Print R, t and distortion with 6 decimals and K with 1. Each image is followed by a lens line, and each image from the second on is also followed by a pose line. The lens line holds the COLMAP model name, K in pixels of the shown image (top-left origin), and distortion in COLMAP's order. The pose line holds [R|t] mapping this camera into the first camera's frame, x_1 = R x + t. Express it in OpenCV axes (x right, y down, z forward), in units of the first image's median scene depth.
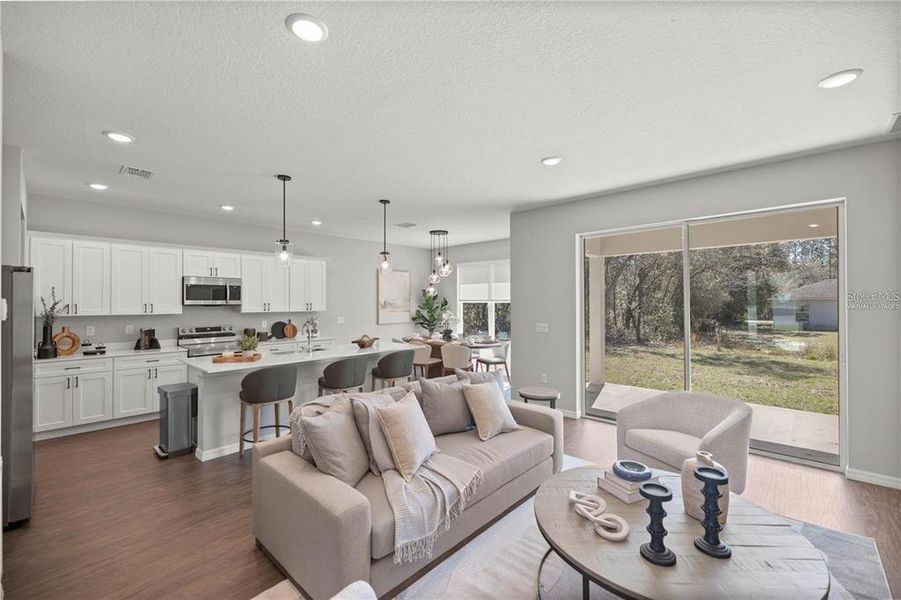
lens RADIAL K [[376.5, 0, 450.5], [0, 376.5, 300.0], [0, 0, 1]] dist [0.001162, 0.000143]
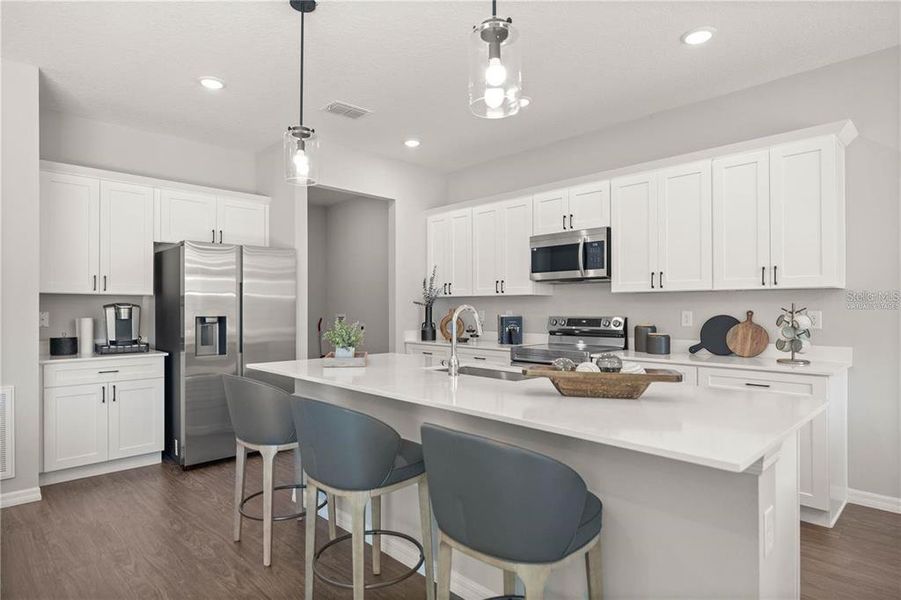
lens RADIAL K [[511.4, 0, 448.0], [0, 511.4, 314.5], [0, 0, 1]] dist [0.001530, 0.000164]
pose [[-0.046507, 0.008428, -0.998882, 0.173443], [0.004699, 0.999955, 0.008219, 0.063063], [0.998907, -0.004312, -0.046545, 0.893710]]
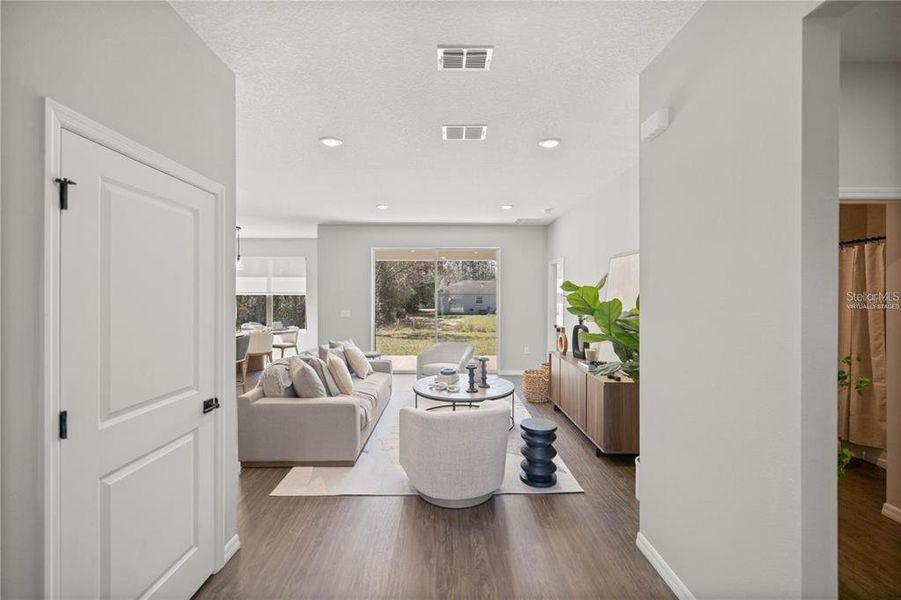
lens RADIAL K [[376.5, 0, 450.5], [0, 376.5, 300.0], [0, 0, 1]] dist [0.001162, 0.000143]
pose [[0.724009, -0.005053, 0.689772, -0.408373], [-0.009283, 0.999811, 0.017068, -0.001979], [-0.689728, -0.018760, 0.723825, -0.237329]]
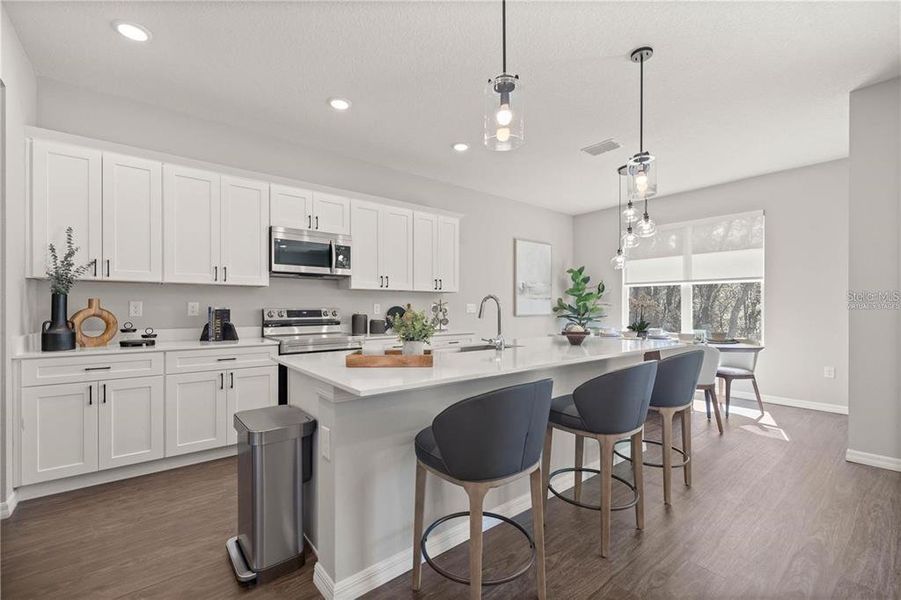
lens RADIAL K [[382.3, 0, 450.9], [0, 382.3, 307.9], [0, 0, 1]] dist [0.000082, 0.000001]
pose [[0.989543, 0.004524, -0.144170, -0.320609], [-0.003141, 0.999947, 0.009813, 0.066416], [0.144207, -0.009258, 0.989504, 0.412933]]
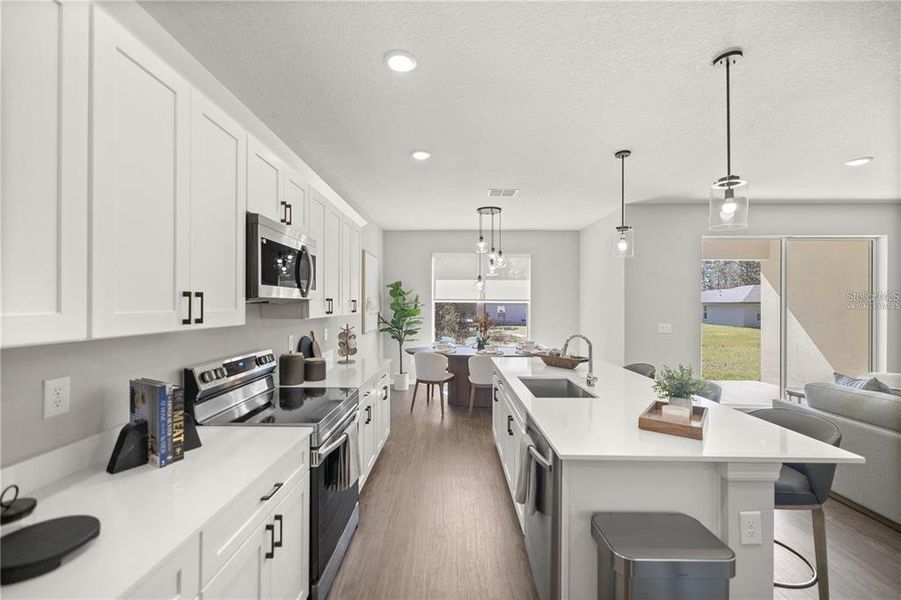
lens RADIAL K [[376.5, 0, 450.5], [0, 376.5, 300.0], [0, 0, 1]] dist [0.001162, 0.000143]
pose [[0.739086, 0.014222, 0.673461, -0.802481], [-0.009816, 0.999898, -0.010343, 0.016689], [-0.673539, 0.001033, 0.739151, 0.636316]]
